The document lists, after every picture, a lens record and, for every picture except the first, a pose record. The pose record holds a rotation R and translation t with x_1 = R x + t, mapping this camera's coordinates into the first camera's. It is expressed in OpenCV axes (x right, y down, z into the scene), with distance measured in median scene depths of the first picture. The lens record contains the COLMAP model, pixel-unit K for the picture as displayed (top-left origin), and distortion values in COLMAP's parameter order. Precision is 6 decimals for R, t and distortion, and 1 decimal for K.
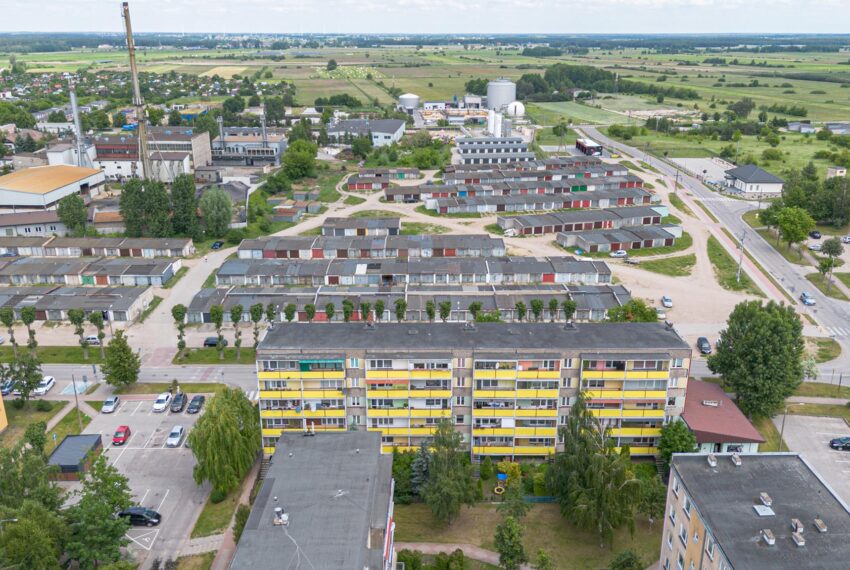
lens RADIAL K [[721.4, 0, 425.0], [0, 721.4, 285.0], [0, 0, 1]] dist [0.106566, -0.154604]
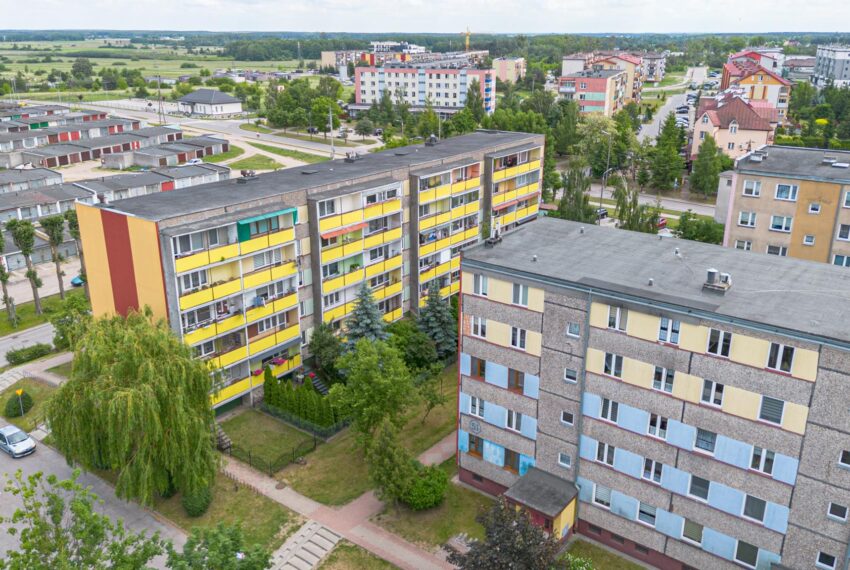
lens RADIAL K [[721.4, 0, 425.0], [0, 721.4, 285.0], [0, 0, 1]] dist [0.106566, -0.154604]
pose [[0.597451, -0.260481, 0.758421, -0.517620], [0.258060, 0.957916, 0.125710, 0.113735], [-0.759248, 0.120612, 0.639527, 0.501385]]
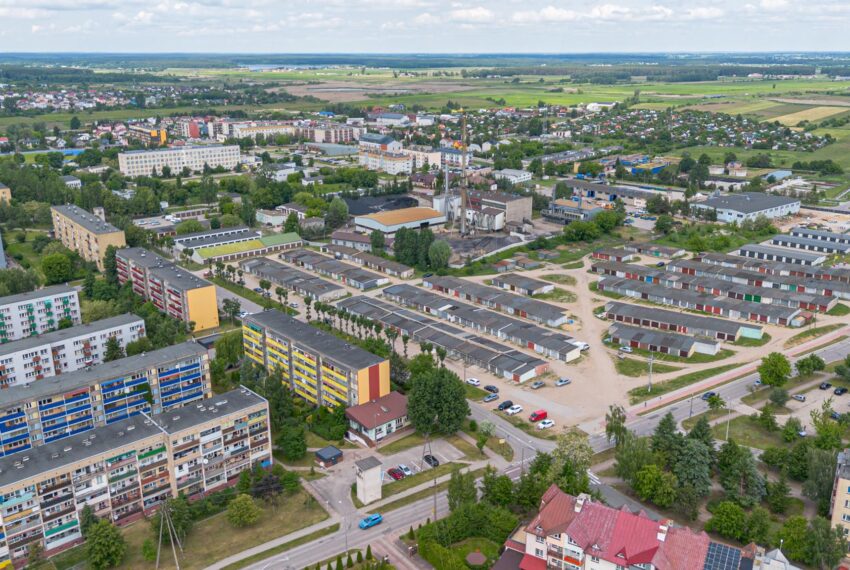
lens RADIAL K [[721.4, 0, 425.0], [0, 721.4, 285.0], [0, 0, 1]] dist [0.106566, -0.154604]
pose [[0.682131, 0.218954, -0.697679, 1.714187], [-0.241110, 0.968107, 0.068086, -0.295444], [0.690336, 0.121773, 0.713168, -0.260952]]
